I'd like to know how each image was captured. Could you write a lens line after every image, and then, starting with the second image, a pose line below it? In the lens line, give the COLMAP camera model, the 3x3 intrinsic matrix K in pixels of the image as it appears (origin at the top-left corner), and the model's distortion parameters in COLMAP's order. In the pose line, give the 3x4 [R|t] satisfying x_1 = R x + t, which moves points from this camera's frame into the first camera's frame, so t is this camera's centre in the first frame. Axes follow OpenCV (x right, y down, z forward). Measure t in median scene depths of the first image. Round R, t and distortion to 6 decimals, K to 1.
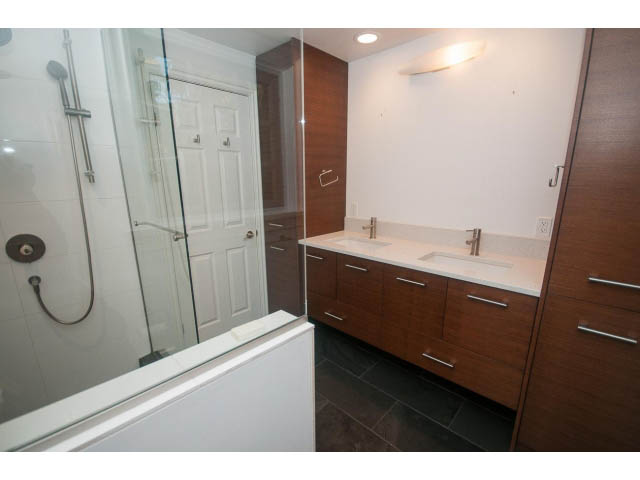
lens RADIAL K [[287.3, 0, 318.4], [0, 287.3, 244.2], [0, 0, 1]] dist [-0.000582, -0.000053]
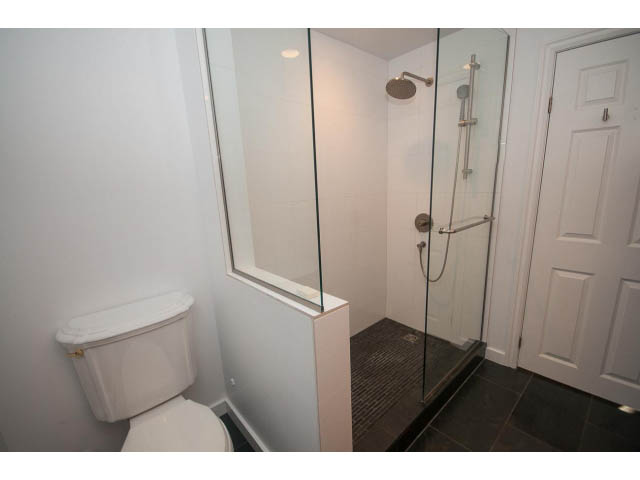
lens RADIAL K [[287.3, 0, 318.4], [0, 287.3, 244.2], [0, 0, 1]] dist [-0.000582, -0.000053]
pose [[-0.068783, 0.212036, -0.974838, 0.514037], [-0.187878, 0.956915, 0.221394, -0.105284], [0.979781, 0.198379, -0.025983, 0.488121]]
